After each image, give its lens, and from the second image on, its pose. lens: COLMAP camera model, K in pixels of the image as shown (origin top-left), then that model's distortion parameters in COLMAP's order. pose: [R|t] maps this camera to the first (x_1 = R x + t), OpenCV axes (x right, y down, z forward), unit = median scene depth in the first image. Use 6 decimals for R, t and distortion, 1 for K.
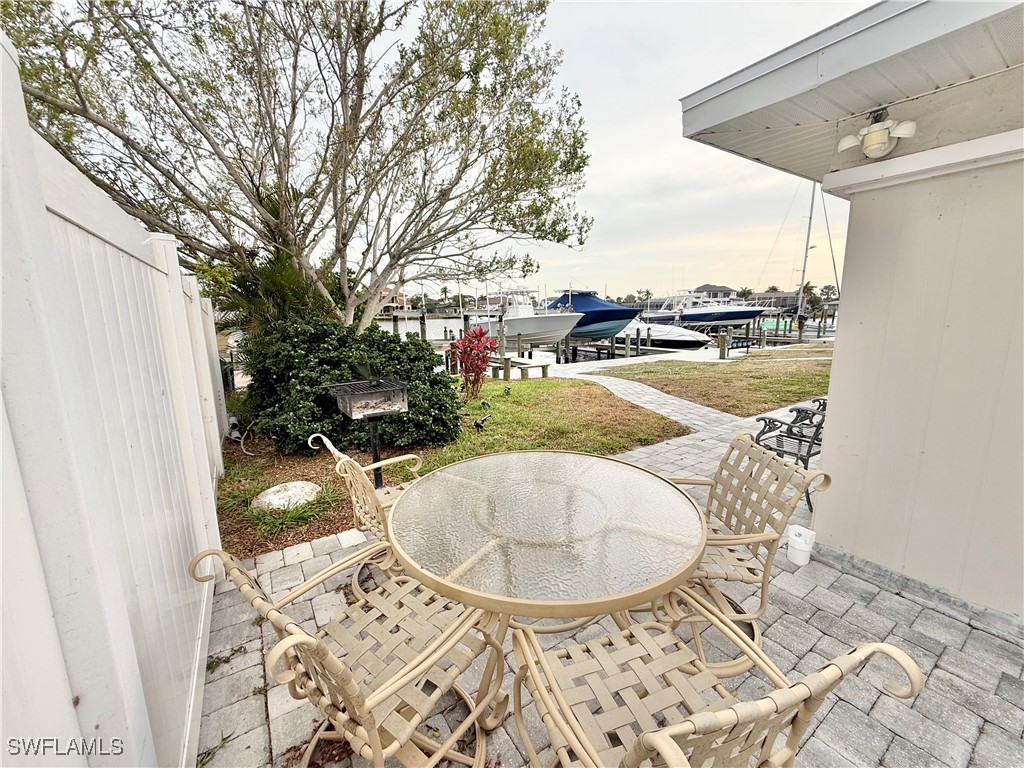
lens RADIAL K [[408.8, 0, 511.3], [0, 408.8, 384.4], [0, 0, 1]] dist [0.001168, -0.000100]
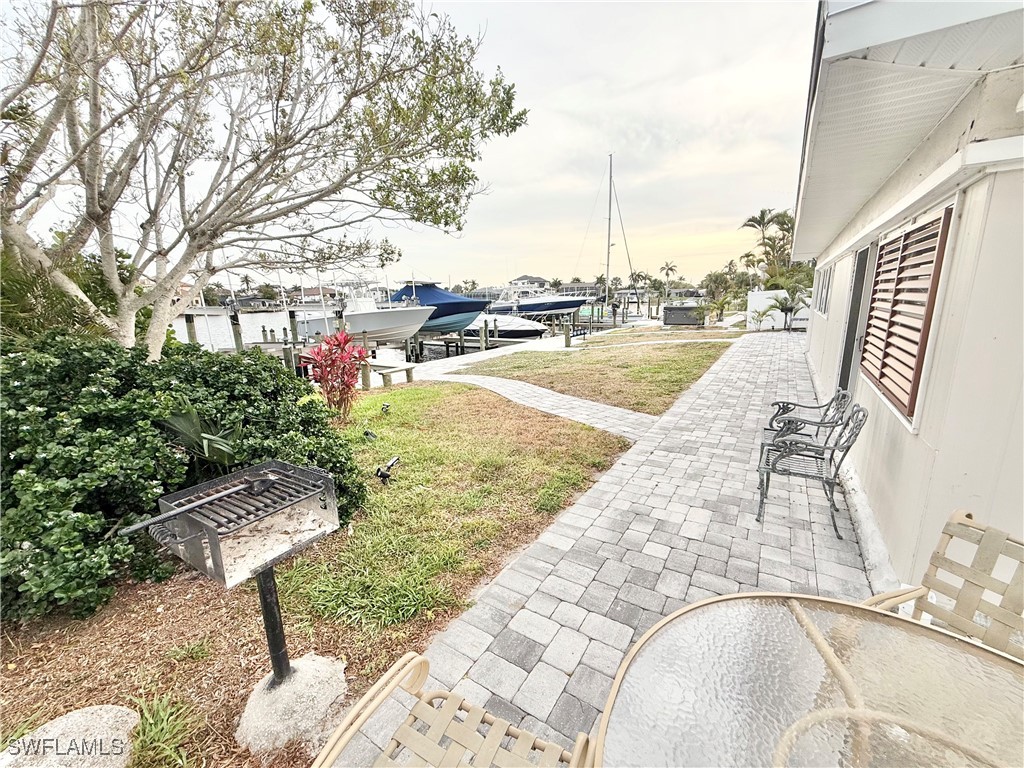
lens RADIAL K [[408.8, 0, 511.3], [0, 408.8, 384.4], [0, 0, 1]] dist [0.001168, -0.000100]
pose [[0.918573, -0.092590, 0.384253, -0.055523], [0.083649, 0.995694, 0.039956, -0.028207], [-0.386298, -0.004560, 0.922363, 0.102850]]
